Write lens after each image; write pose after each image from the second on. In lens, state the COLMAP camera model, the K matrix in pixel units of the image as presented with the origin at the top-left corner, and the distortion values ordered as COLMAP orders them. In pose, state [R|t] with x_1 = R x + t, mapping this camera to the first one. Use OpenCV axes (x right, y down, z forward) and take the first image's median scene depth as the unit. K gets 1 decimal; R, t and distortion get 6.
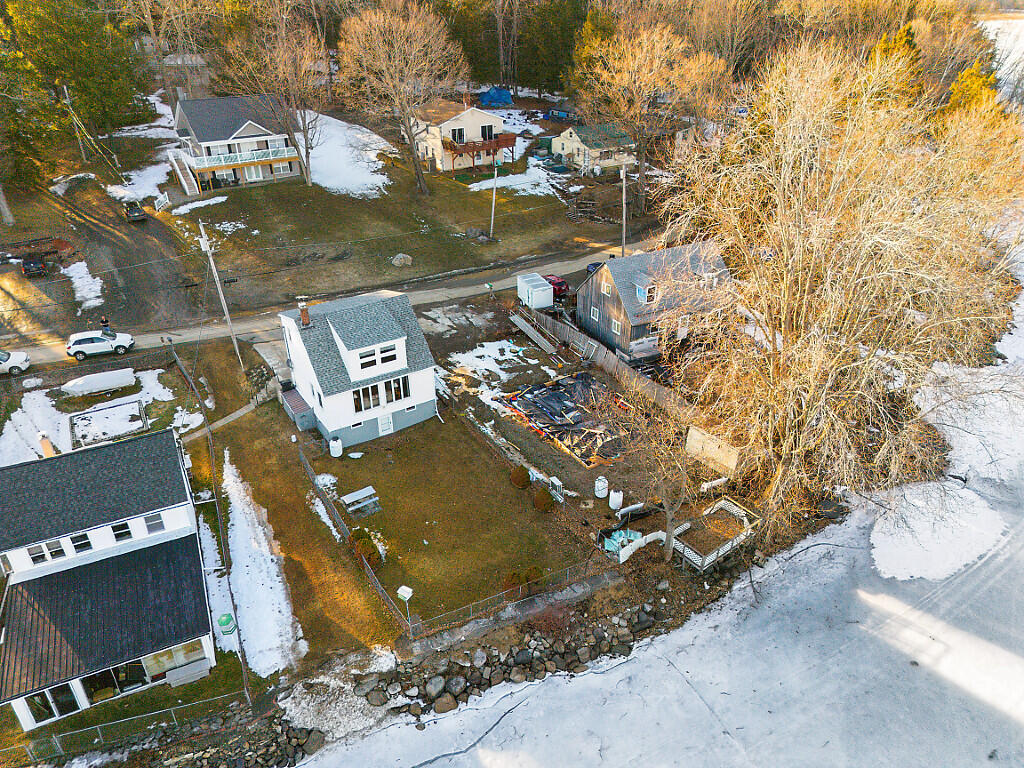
lens RADIAL K [[717.8, 0, 512.0], [0, 717.8, 384.0], [0, 0, 1]] dist [0.060868, -0.053497]
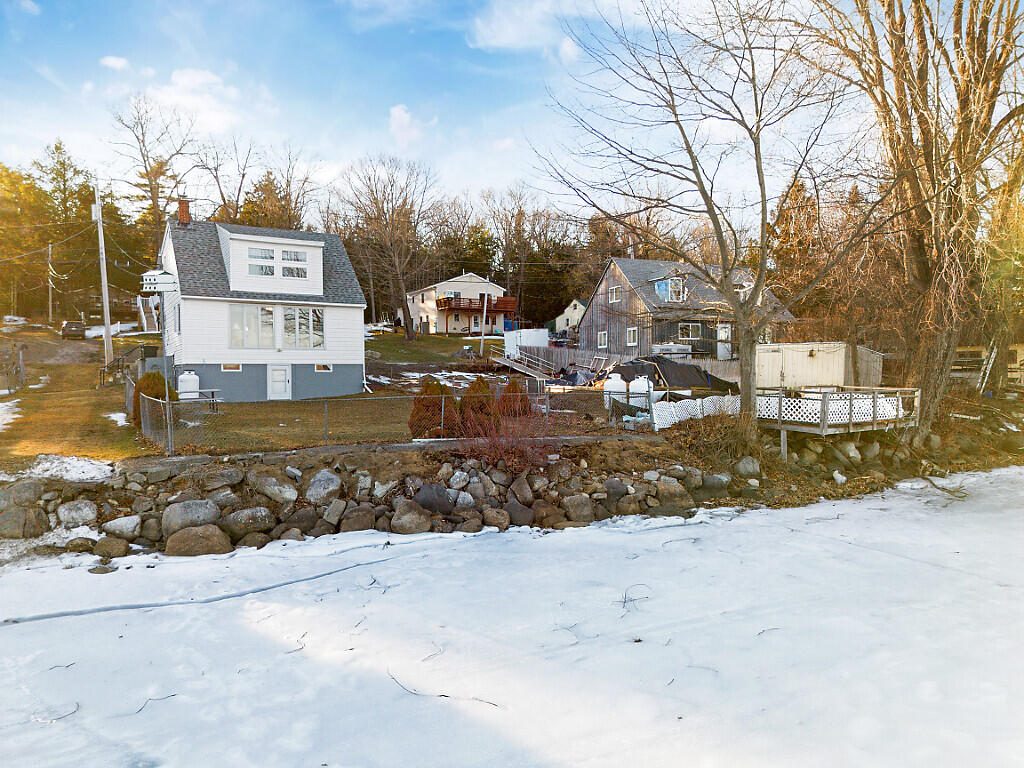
lens RADIAL K [[720.3, 0, 512.0], [0, 720.3, 384.0], [0, 0, 1]] dist [0.070347, -0.073936]
pose [[0.999571, 0.001659, -0.029241, 0.053843], [-0.015502, 0.877048, -0.480153, 0.378707], [0.024849, 0.480400, 0.876697, 0.444809]]
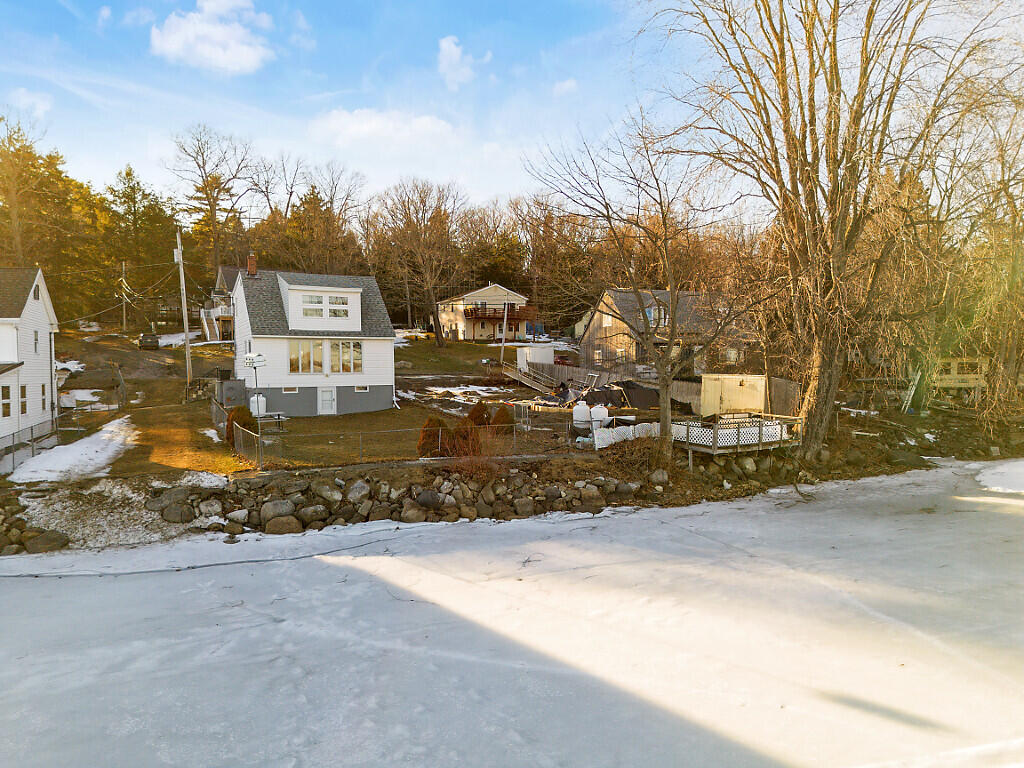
lens RADIAL K [[717.8, 0, 512.0], [0, 717.8, 384.0], [0, 0, 1]] dist [0.060868, -0.053497]
pose [[0.996595, 0.002521, -0.082411, 0.103743], [-0.040733, 0.884086, -0.465546, 0.424081], [0.071685, 0.467318, 0.881178, 0.291635]]
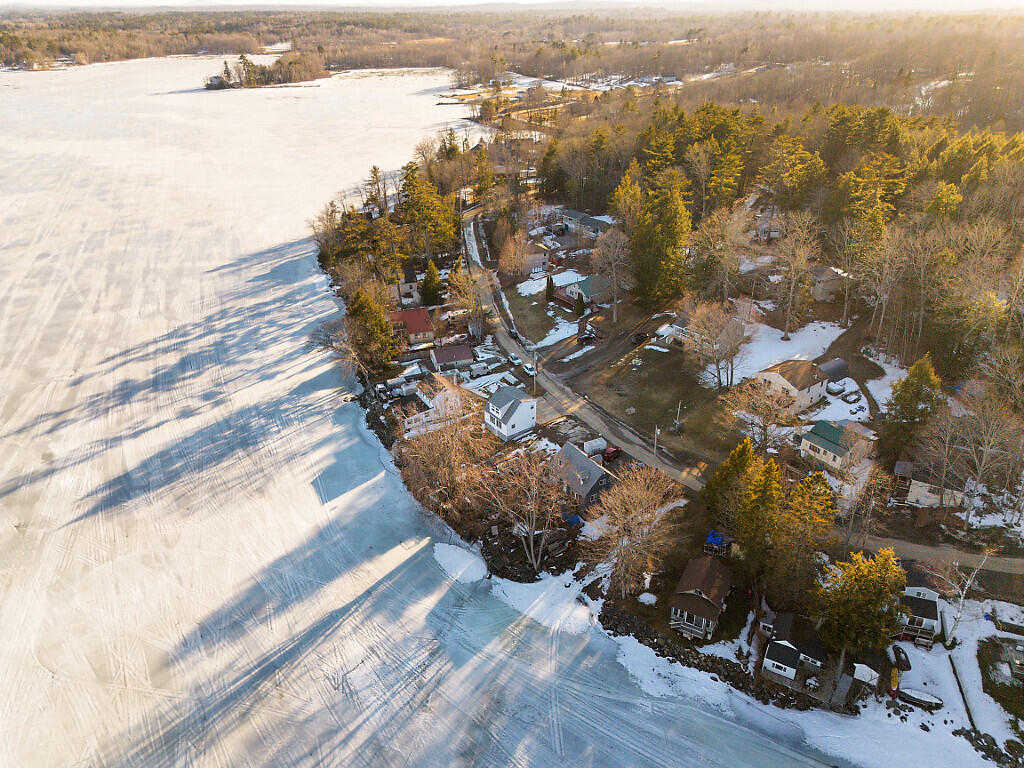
lens RADIAL K [[710.0, 0, 504.2], [0, 710.0, 376.8], [0, 0, 1]] dist [0.051995, -0.046906]
pose [[0.059680, 0.465225, -0.883179, 2.348594], [-0.470205, 0.793553, 0.386240, -1.296150], [0.880537, 0.392224, 0.266110, 0.172084]]
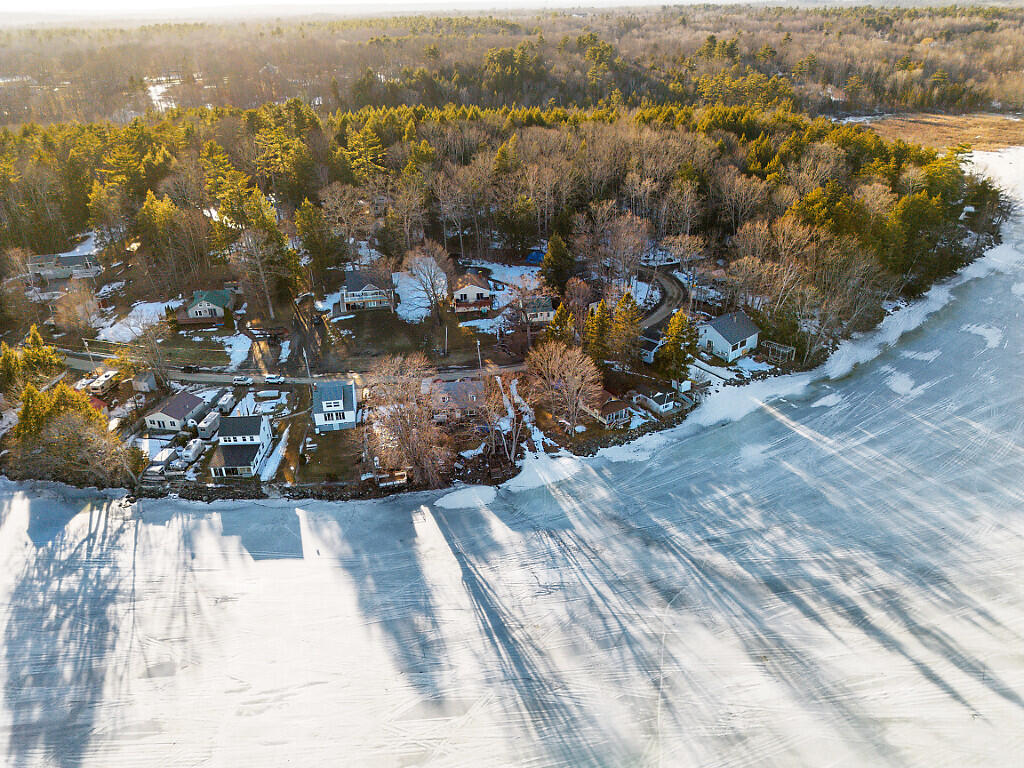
lens RADIAL K [[720.3, 0, 512.0], [0, 720.3, 384.0], [0, 0, 1]] dist [0.070347, -0.073936]
pose [[0.909646, 0.185267, -0.371780, 1.612801], [-0.189751, 0.981518, 0.024844, -0.338892], [0.369512, 0.047946, 0.927988, -1.564797]]
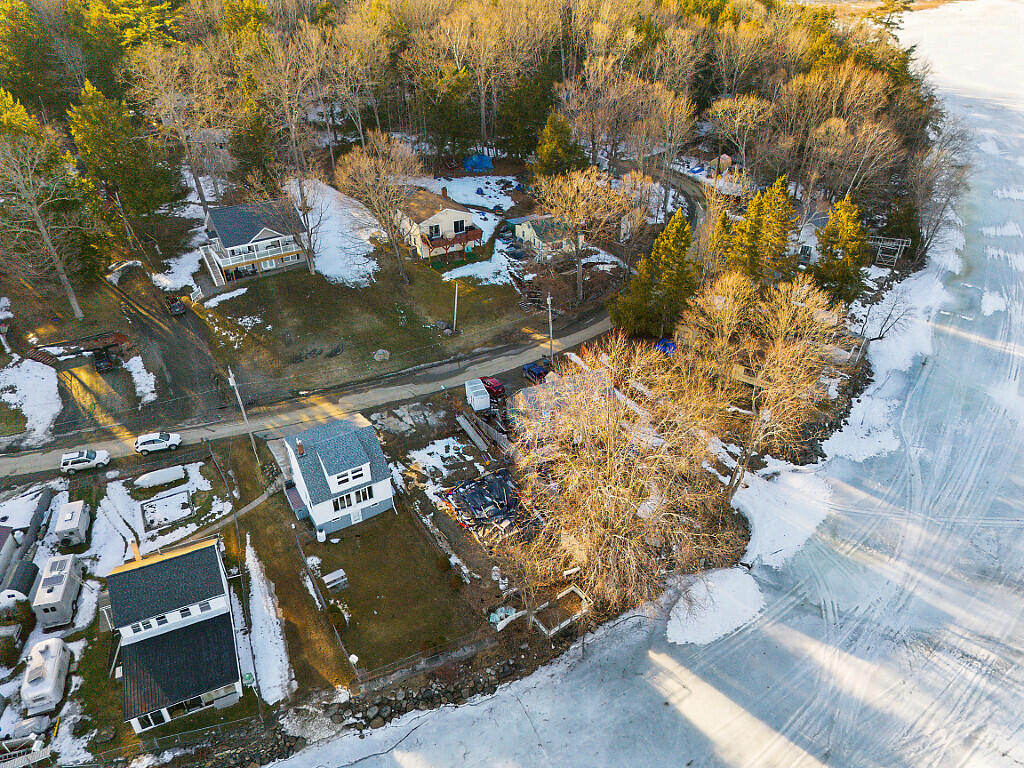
lens RADIAL K [[717.8, 0, 512.0], [0, 717.8, 384.0], [0, 0, 1]] dist [0.060868, -0.053497]
pose [[0.999541, 0.020562, -0.022258, 0.167748], [-0.018982, 0.997435, 0.069009, -0.324662], [0.023620, -0.068555, 0.997368, -0.432581]]
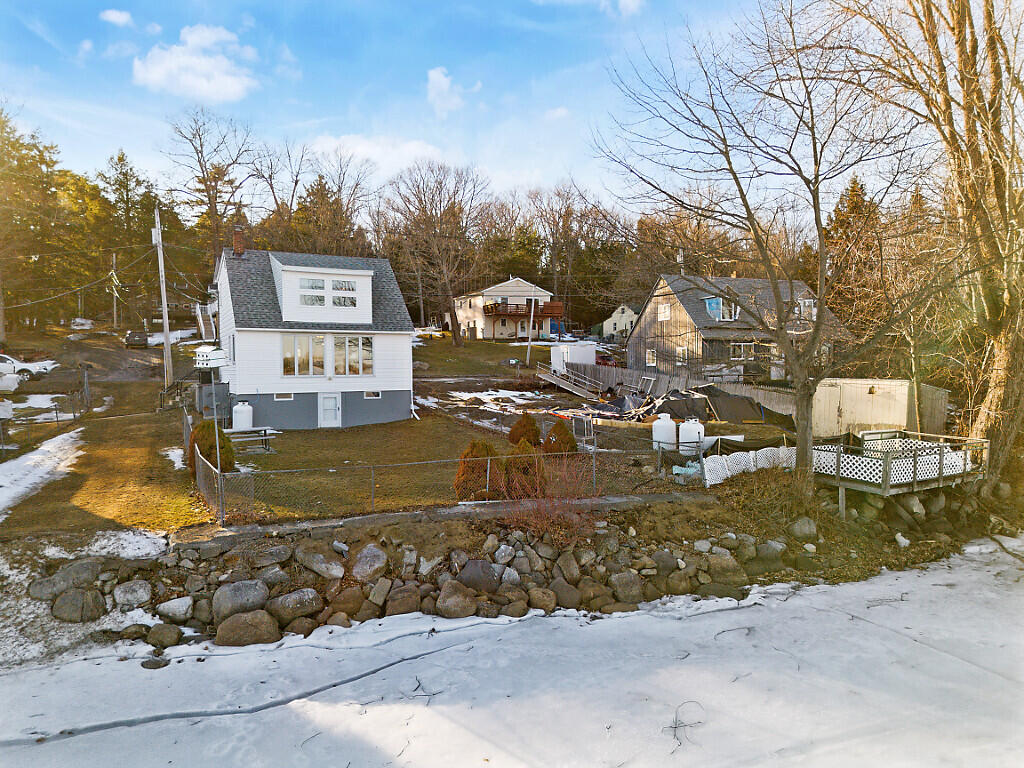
lens RADIAL K [[717.8, 0, 512.0], [0, 717.8, 384.0], [0, 0, 1]] dist [0.060868, -0.053497]
pose [[0.995526, 0.004628, -0.094372, 0.053712], [-0.048350, 0.883072, -0.466739, 0.344826], [0.081177, 0.469214, 0.879345, 0.433399]]
